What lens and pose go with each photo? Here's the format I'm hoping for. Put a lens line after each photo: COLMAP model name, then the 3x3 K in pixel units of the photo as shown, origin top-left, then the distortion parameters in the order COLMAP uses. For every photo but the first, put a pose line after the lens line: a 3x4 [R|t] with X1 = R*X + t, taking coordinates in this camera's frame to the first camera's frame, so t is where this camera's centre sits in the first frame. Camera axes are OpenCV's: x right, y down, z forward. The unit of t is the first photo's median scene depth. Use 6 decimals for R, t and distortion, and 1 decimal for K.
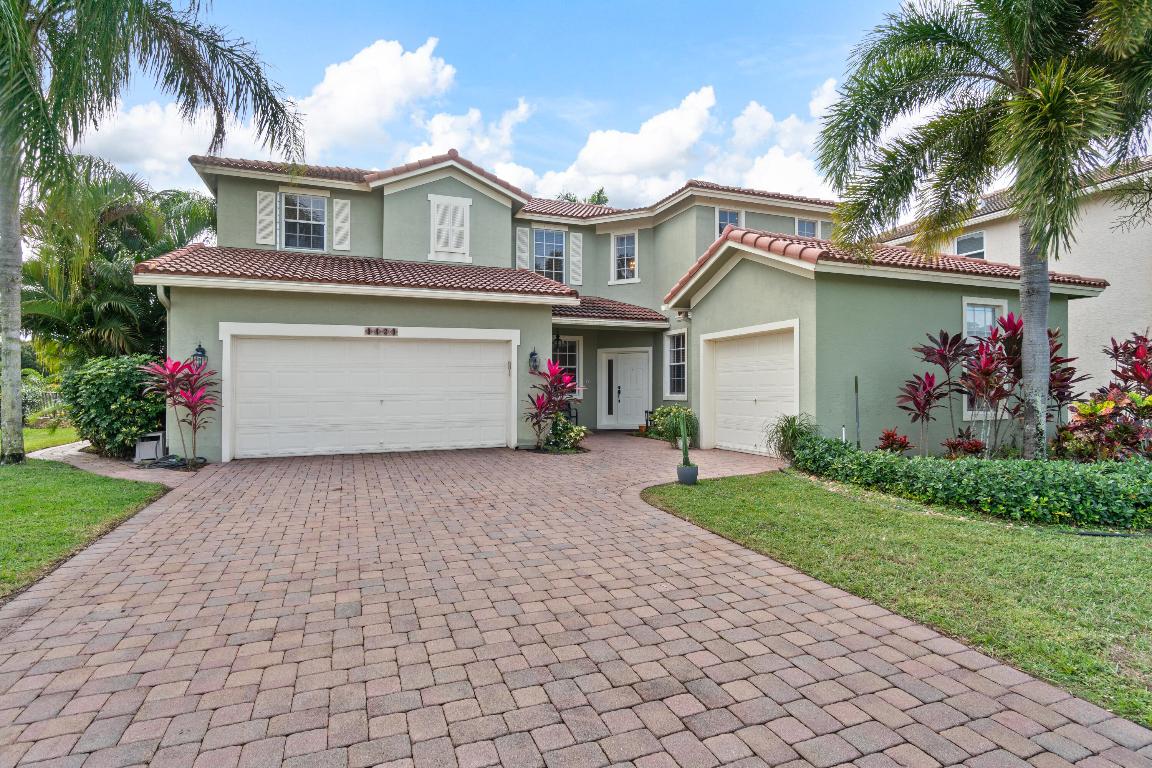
lens RADIAL K [[574.0, 0, 576.0], [0, 574.0, 384.0], [0, 0, 1]] dist [-0.006550, -0.000341]
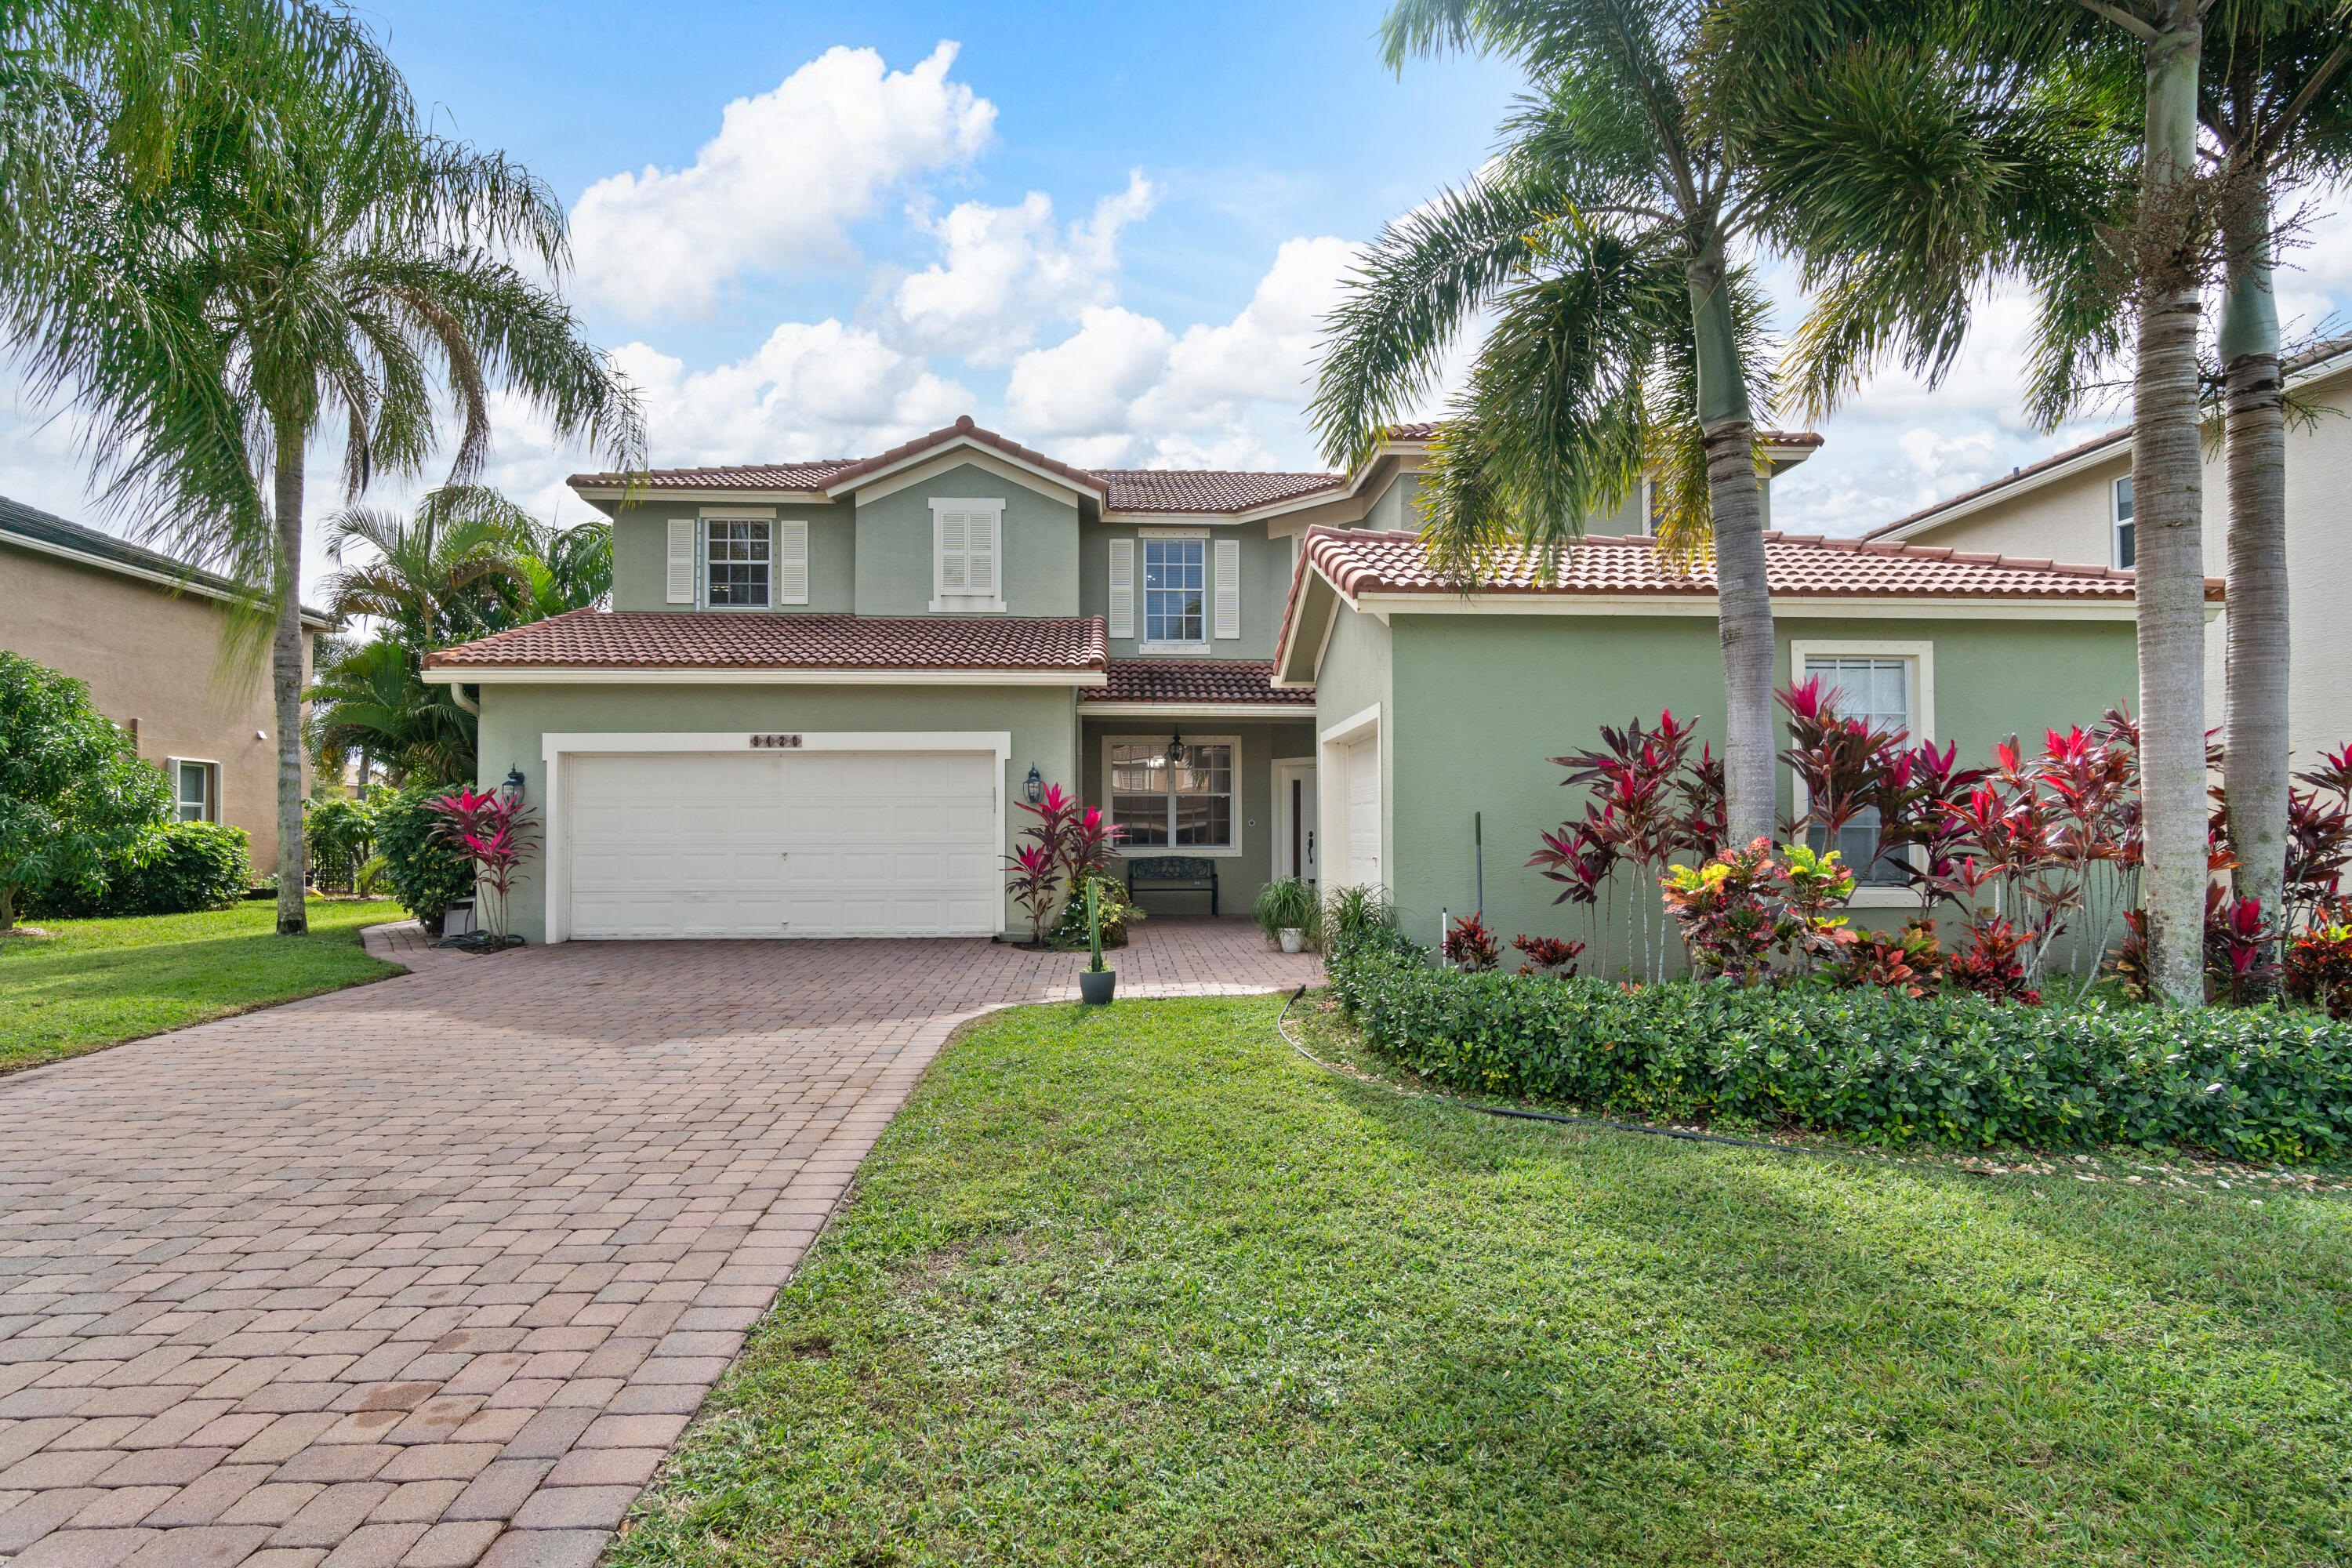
lens RADIAL K [[1187.3, 0, 1175.2], [0, 1187.3, 819.5], [0, 0, 1]] dist [-0.002423, -0.000199]
pose [[0.947625, 0.000052, -0.319384, 0.408790], [-0.002201, 0.999977, -0.006368, -0.000509], [0.319376, 0.006737, 0.947604, -0.058565]]
